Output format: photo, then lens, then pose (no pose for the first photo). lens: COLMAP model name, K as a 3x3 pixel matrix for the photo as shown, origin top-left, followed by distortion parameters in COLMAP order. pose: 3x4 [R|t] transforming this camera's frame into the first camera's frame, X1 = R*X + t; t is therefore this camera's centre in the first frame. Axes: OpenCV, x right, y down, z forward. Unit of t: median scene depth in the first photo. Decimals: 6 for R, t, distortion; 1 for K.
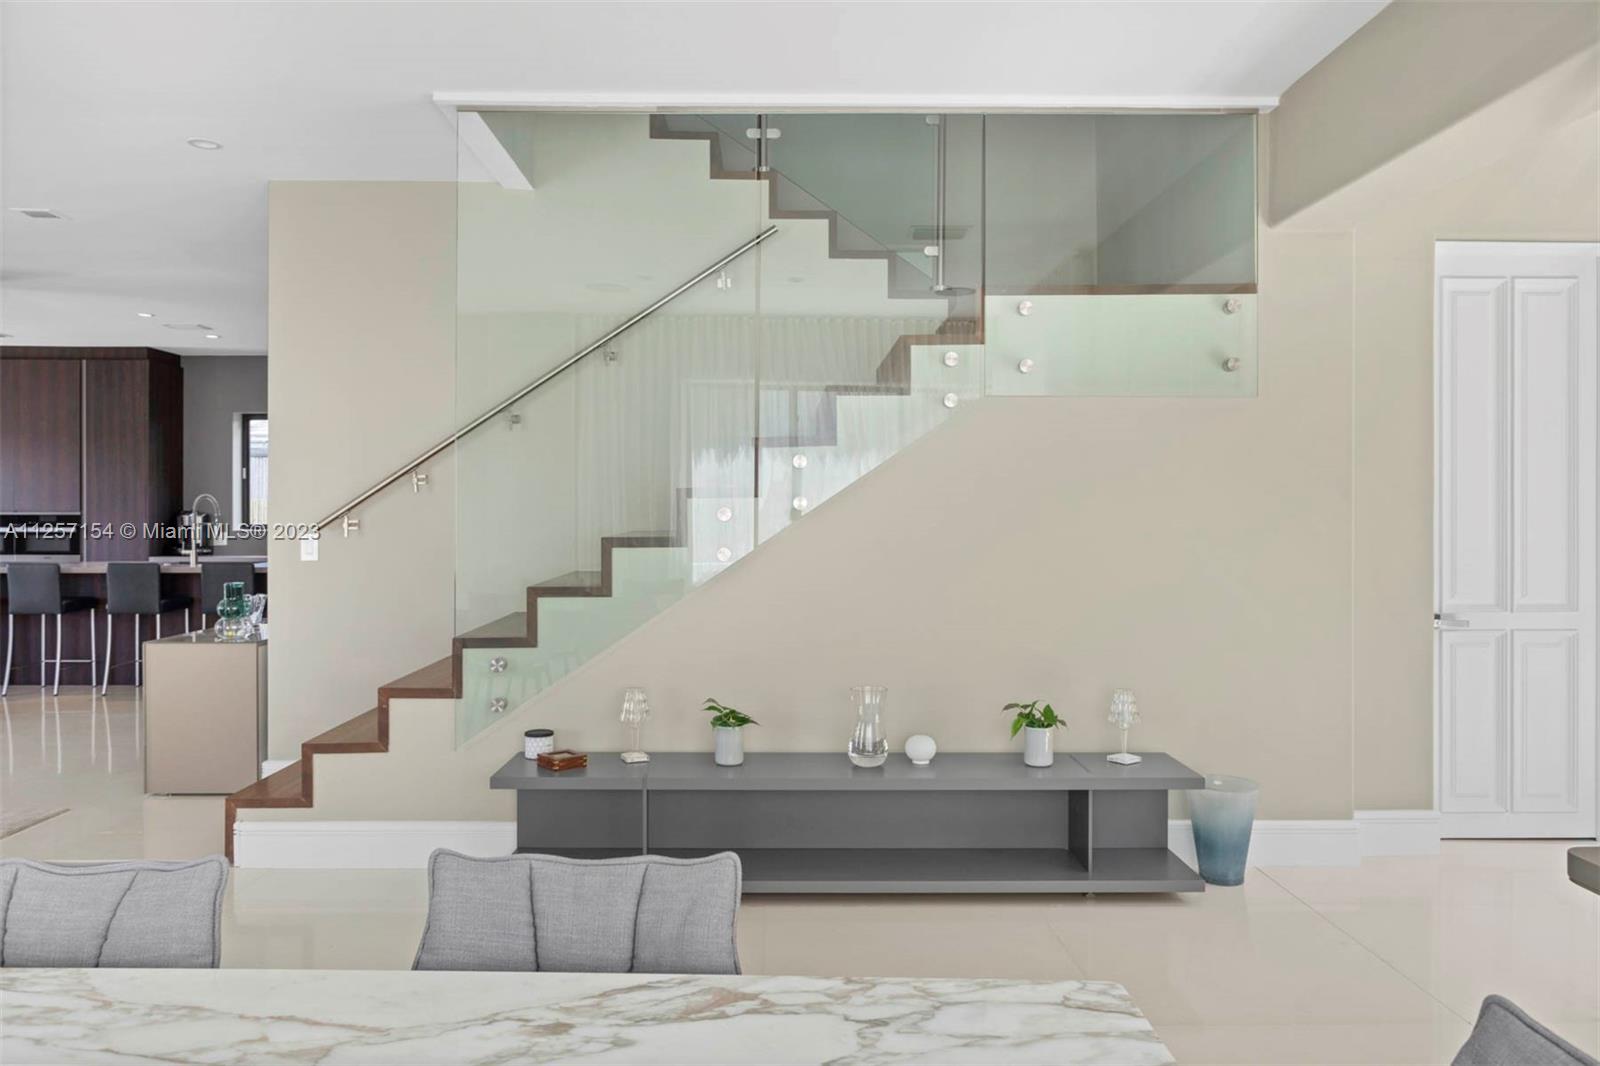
lens RADIAL K [[1157.9, 0, 803.3], [0, 1157.9, 512.4], [0, 0, 1]] dist [-0.006812, 0.002608]
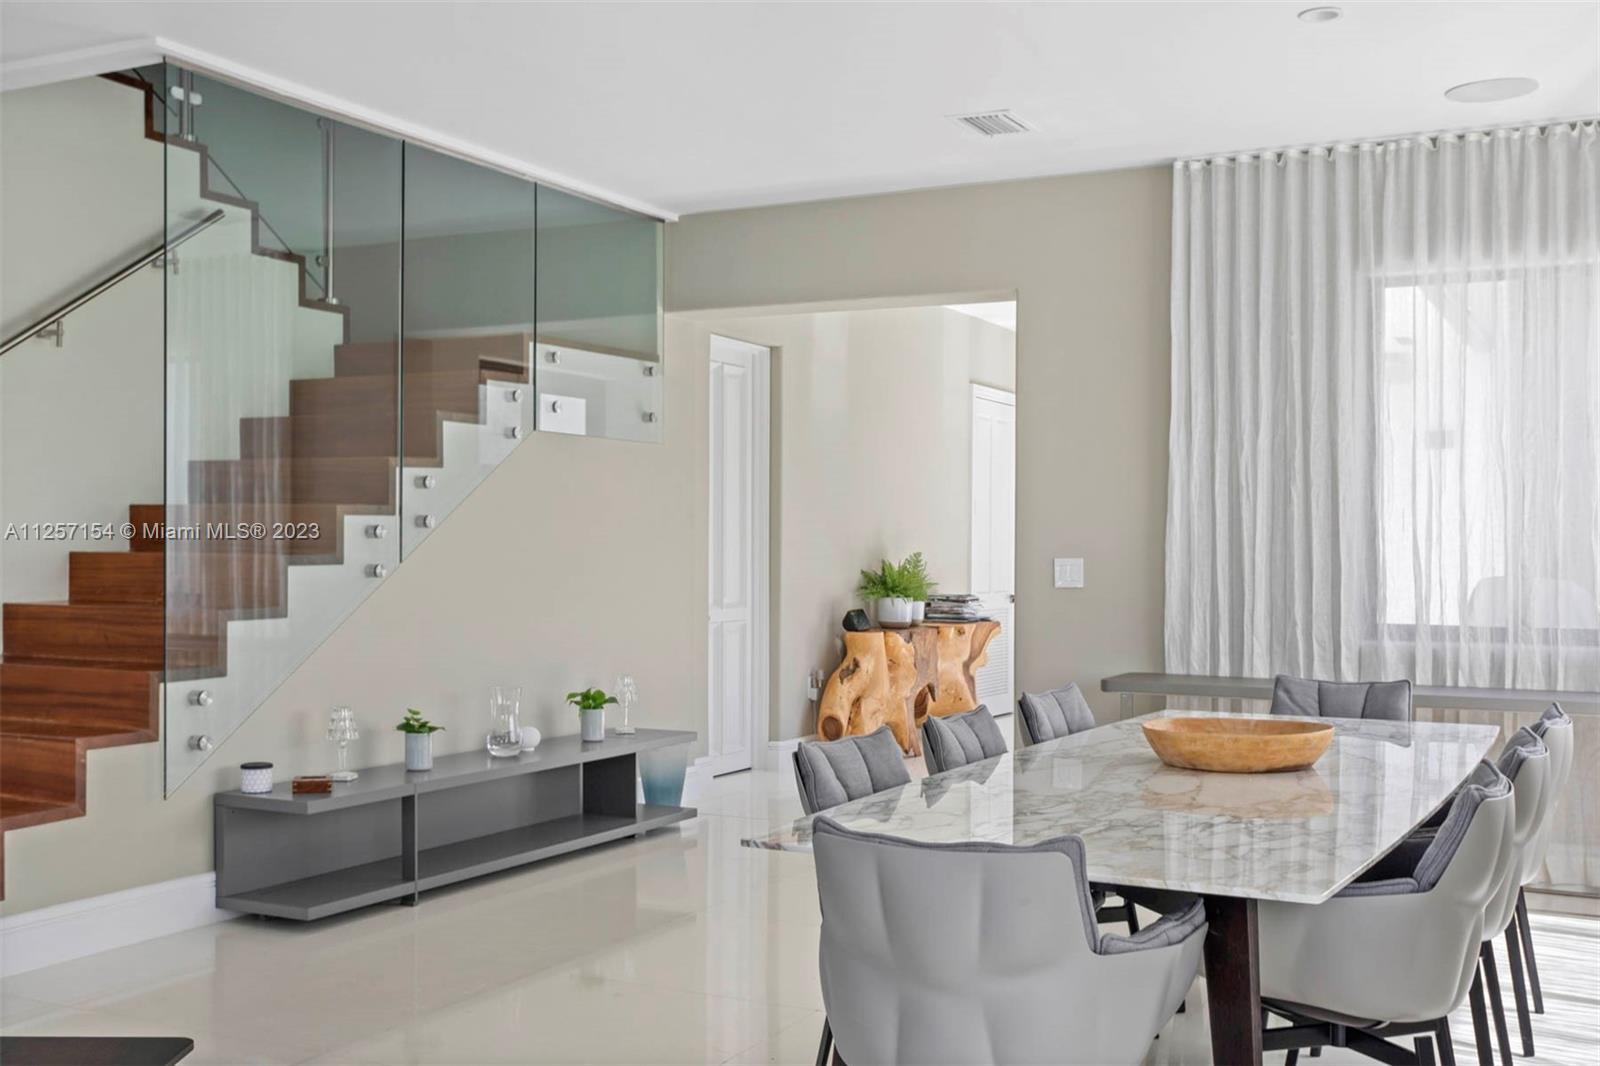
lens RADIAL K [[1643.6, 0, 800.0], [0, 1643.6, 533.0], [0, 0, 1]] dist [-0.012592, 0.003068]
pose [[0.478093, 0.009084, 0.878262, -1.144866], [-0.012277, 0.999918, -0.003660, 0.003431], [-0.878223, -0.009033, 0.478165, -0.008027]]
